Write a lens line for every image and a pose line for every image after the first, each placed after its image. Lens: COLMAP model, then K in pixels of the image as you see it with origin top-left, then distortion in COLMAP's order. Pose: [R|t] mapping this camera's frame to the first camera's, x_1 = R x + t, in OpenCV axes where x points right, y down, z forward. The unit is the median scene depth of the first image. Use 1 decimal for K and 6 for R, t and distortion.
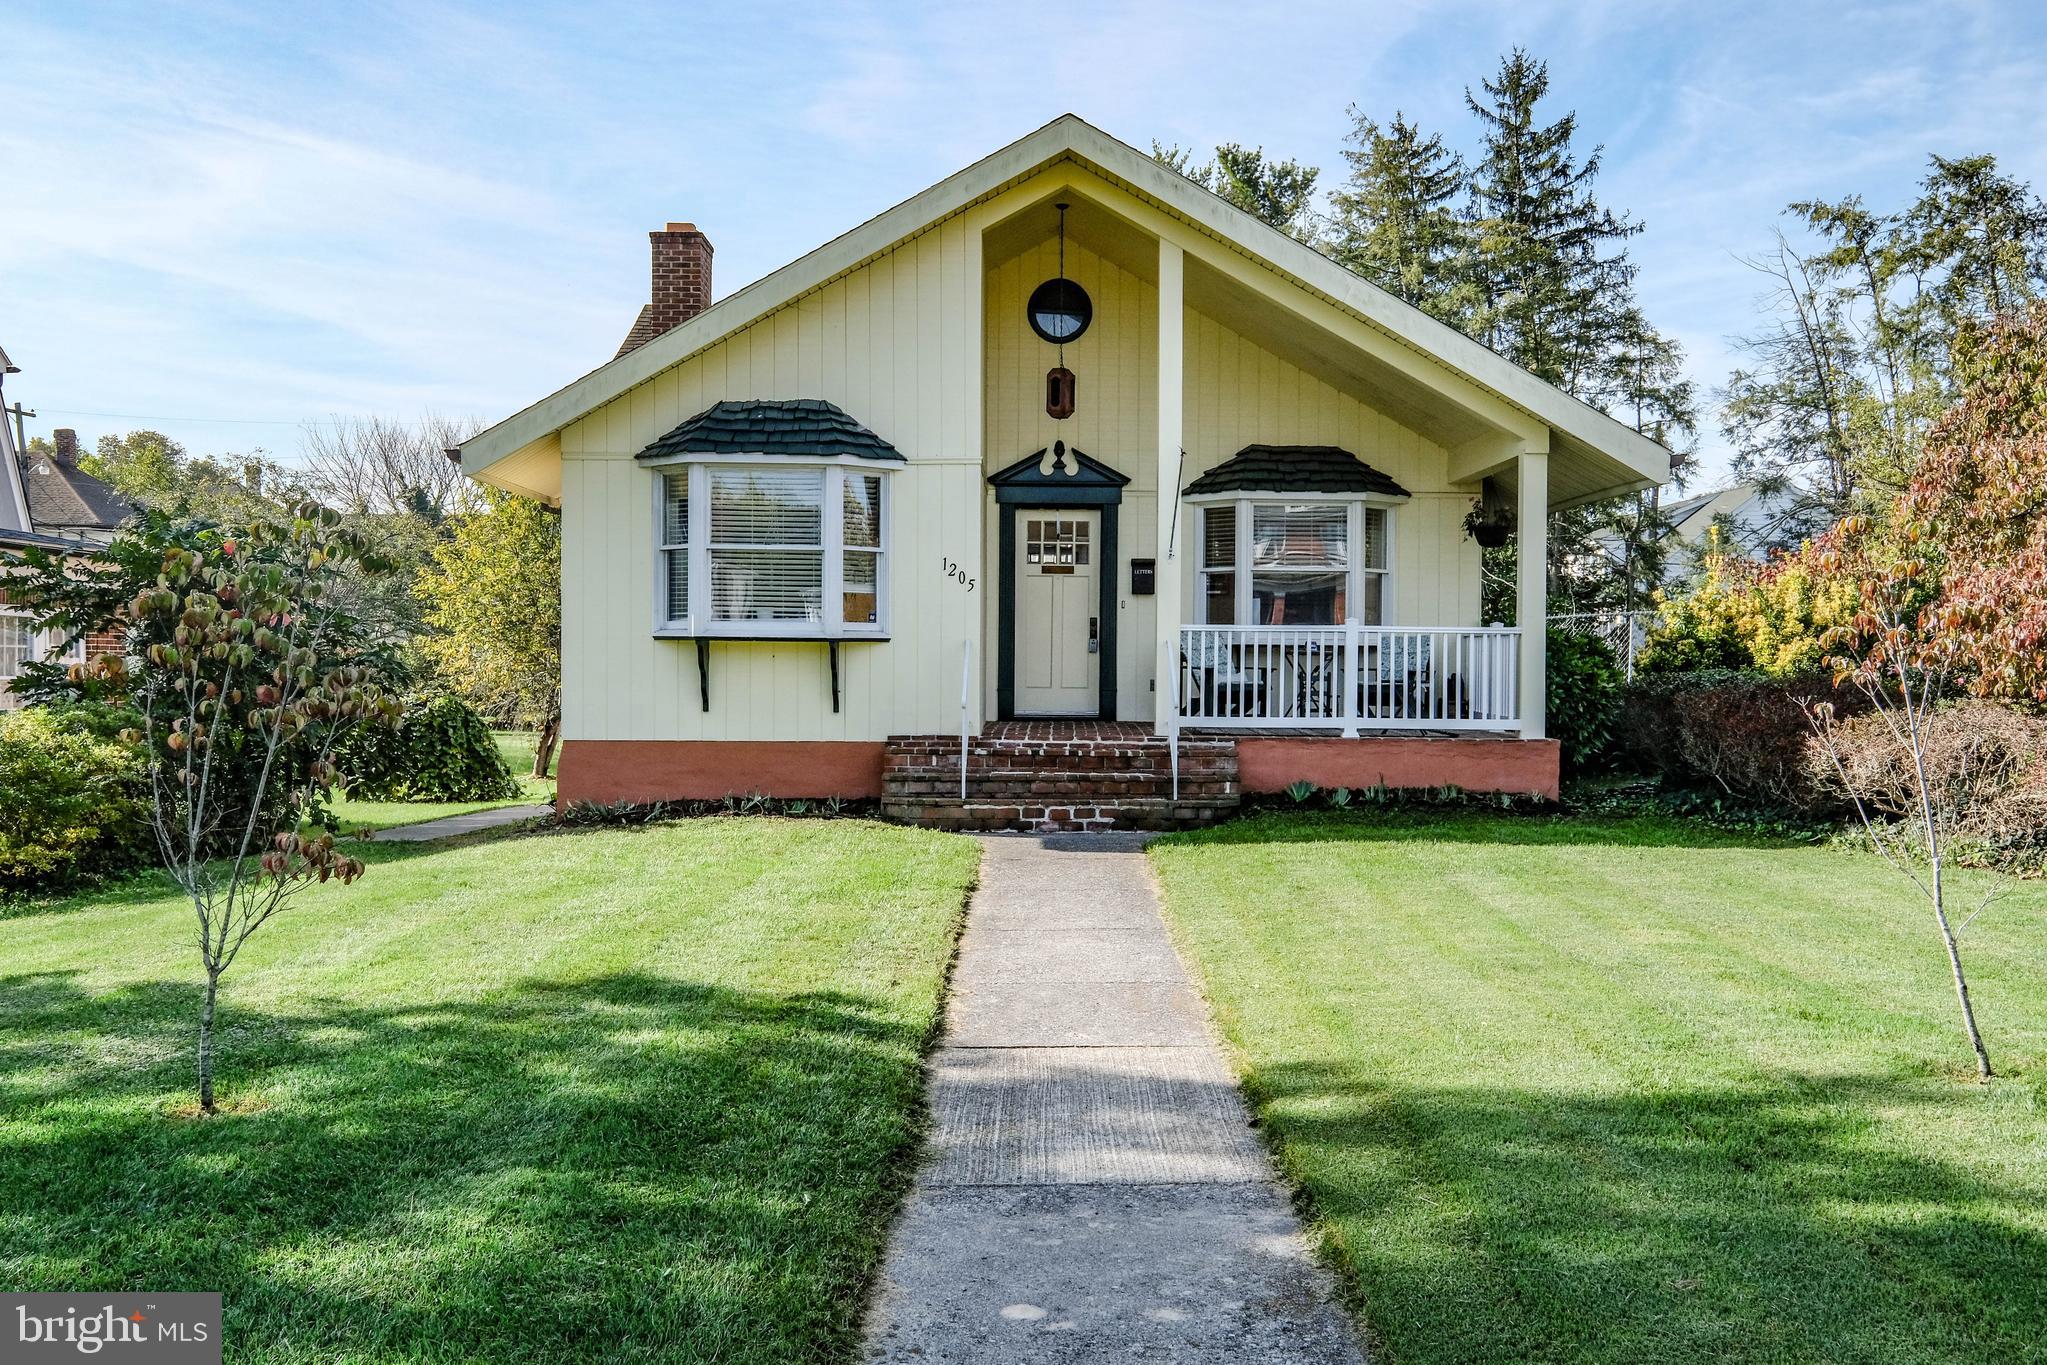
lens RADIAL K [[1838.7, 0, 1023.5], [0, 1838.7, 682.5], [0, 0, 1]] dist [-0.001890, -0.000236]
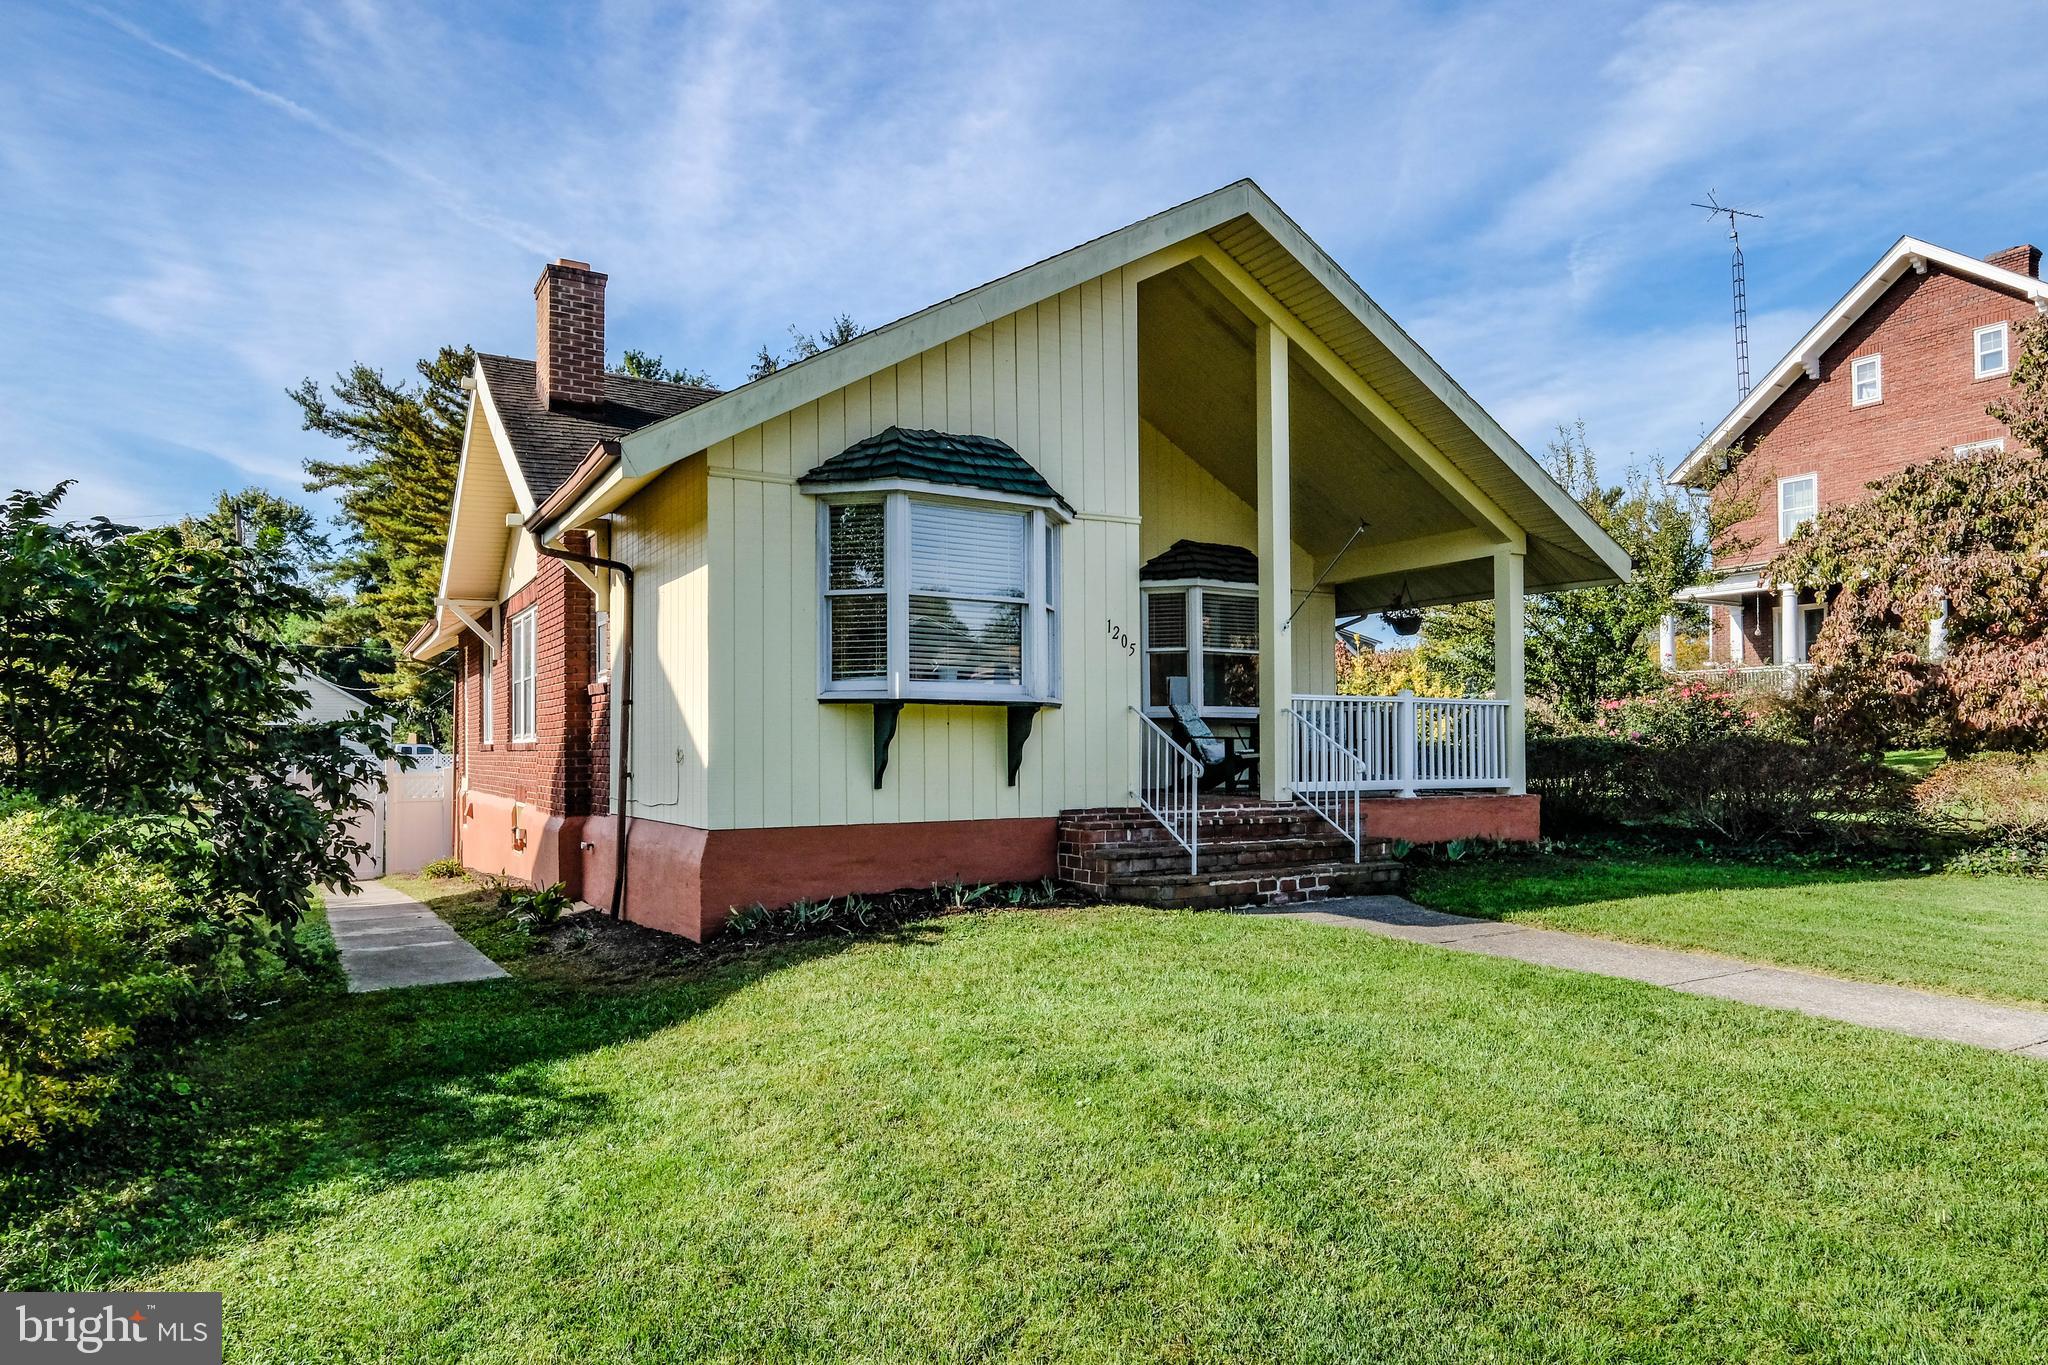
lens RADIAL K [[1241.1, 0, 1017.6], [0, 1241.1, 720.1], [0, 0, 1]] dist [-0.002462, 0.000999]
pose [[0.864647, 0.002815, 0.502372, -0.404616], [0.014675, 0.999416, -0.030858, 0.002856], [-0.502165, 0.034054, 0.864101, 0.473980]]
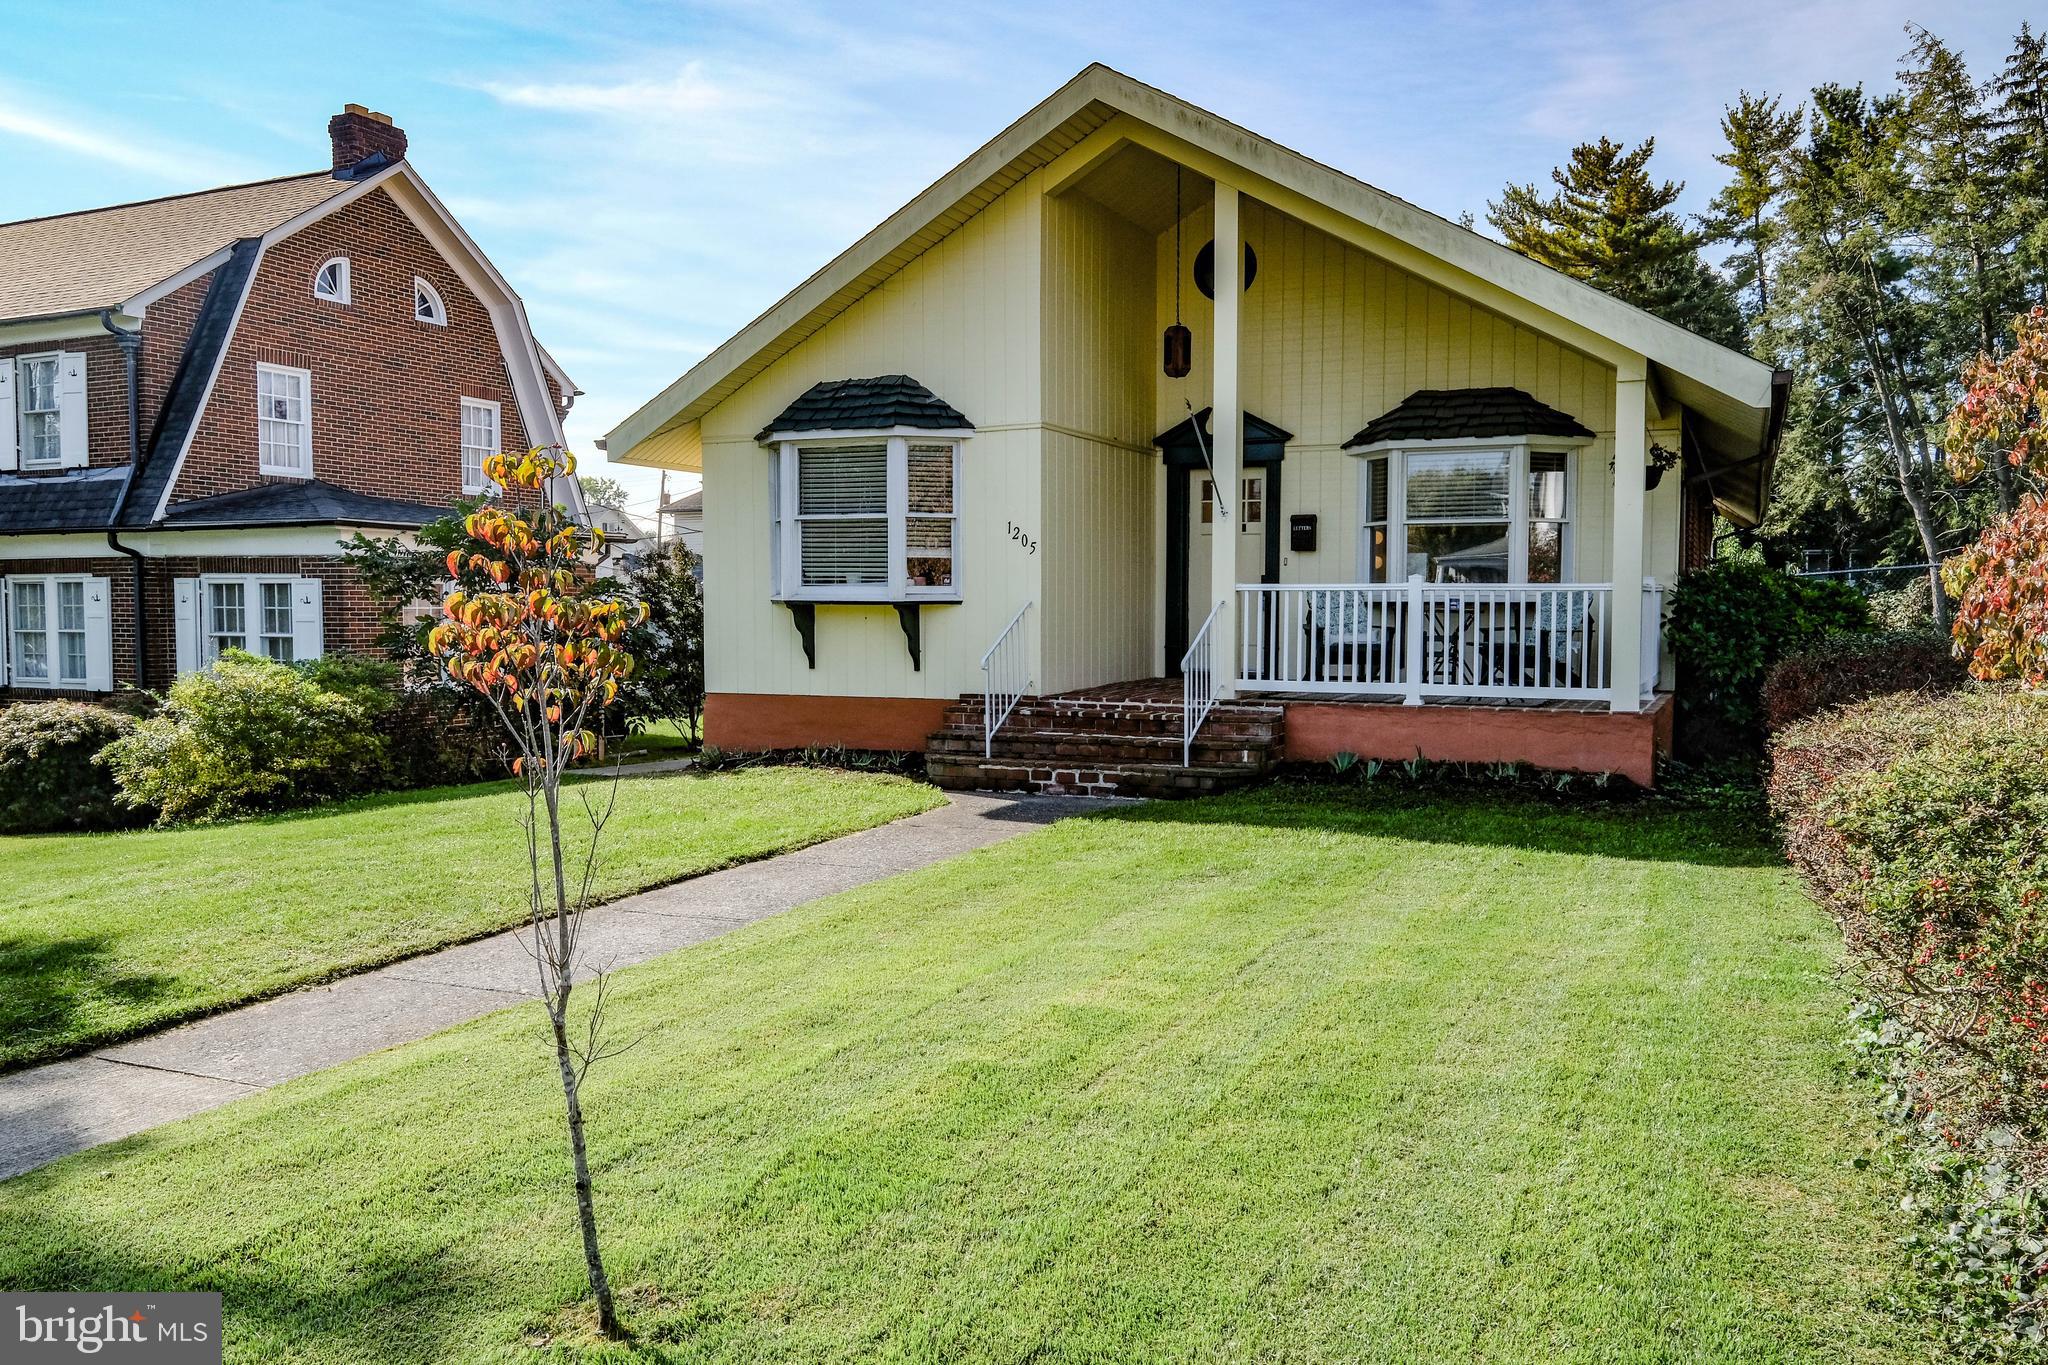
lens RADIAL K [[1555.2, 0, 1024.0], [0, 1555.2, 682.5], [0, 0, 1]] dist [0.000972, -0.005435]
pose [[0.906677, 0.015287, -0.421547, 0.331828], [0.000349, 0.999316, 0.036989, -0.010268], [0.421824, -0.033684, 0.906052, 0.214848]]
